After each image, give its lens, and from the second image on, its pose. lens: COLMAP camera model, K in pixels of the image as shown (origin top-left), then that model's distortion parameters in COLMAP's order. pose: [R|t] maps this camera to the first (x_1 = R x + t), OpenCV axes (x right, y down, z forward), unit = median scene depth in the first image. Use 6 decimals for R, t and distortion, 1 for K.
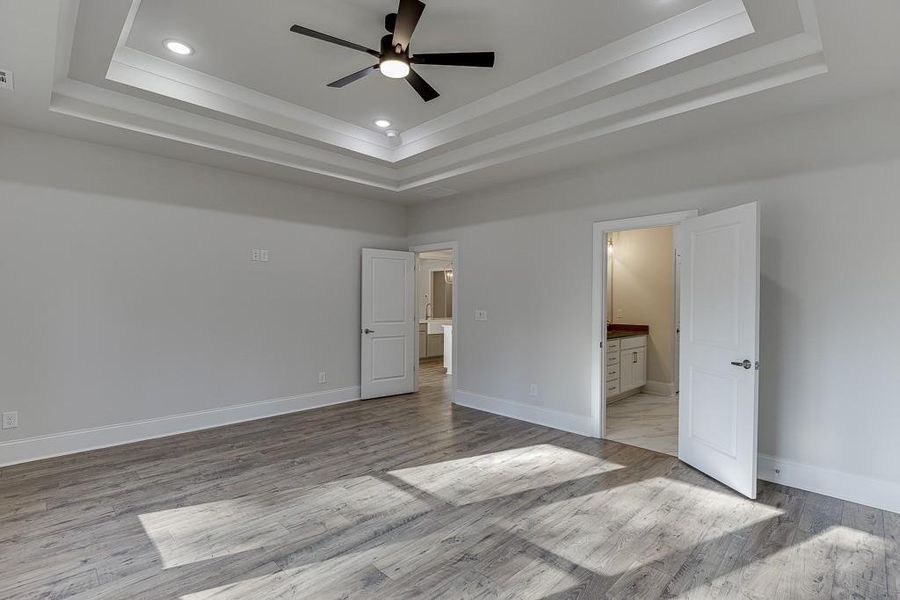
lens RADIAL K [[425.4, 0, 455.9], [0, 425.4, 302.6], [0, 0, 1]] dist [-0.004912, -0.000603]
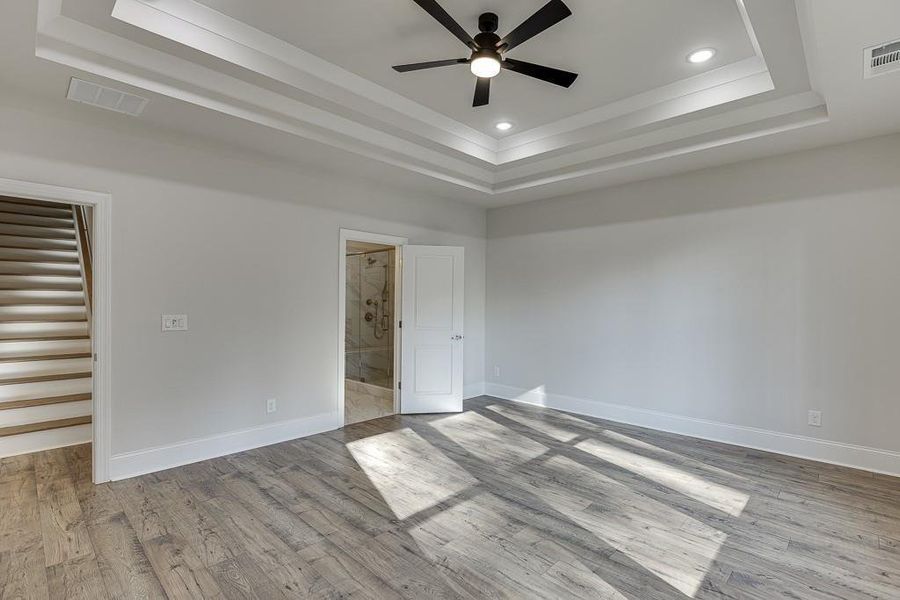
lens RADIAL K [[425.4, 0, 455.9], [0, 425.4, 302.6], [0, 0, 1]] dist [-0.004912, -0.000603]
pose [[-0.018624, -0.006876, 0.999803, -1.056003], [-0.002408, 0.999974, 0.006832, -0.011804], [-0.999824, -0.002280, -0.018641, 1.013950]]
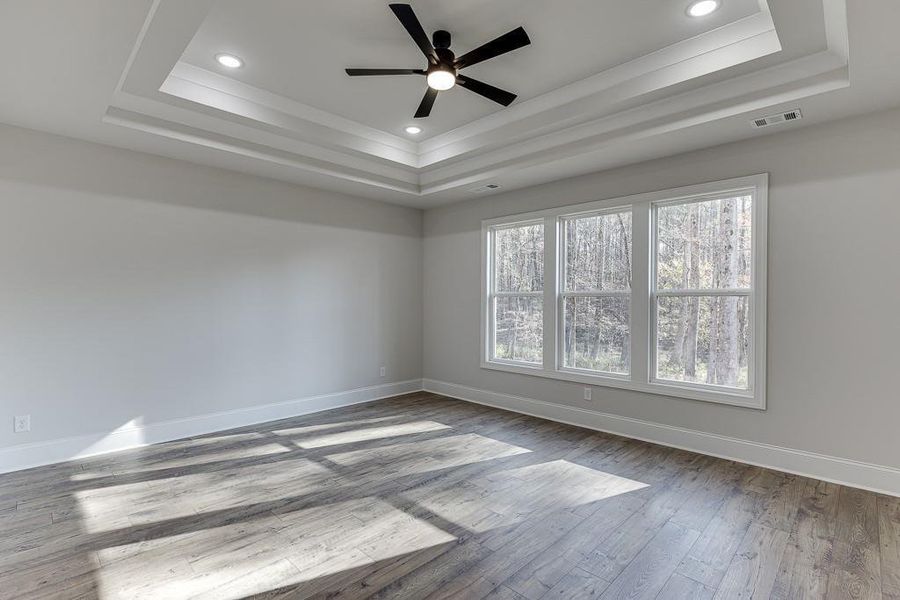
lens RADIAL K [[425.4, 0, 455.9], [0, 425.4, 302.6], [0, 0, 1]] dist [-0.004912, -0.000603]
pose [[-0.999932, -0.009292, -0.007048, -0.169238], [-0.009362, 0.999906, 0.009975, -0.013527], [0.006955, 0.010040, -0.999925, 1.913865]]
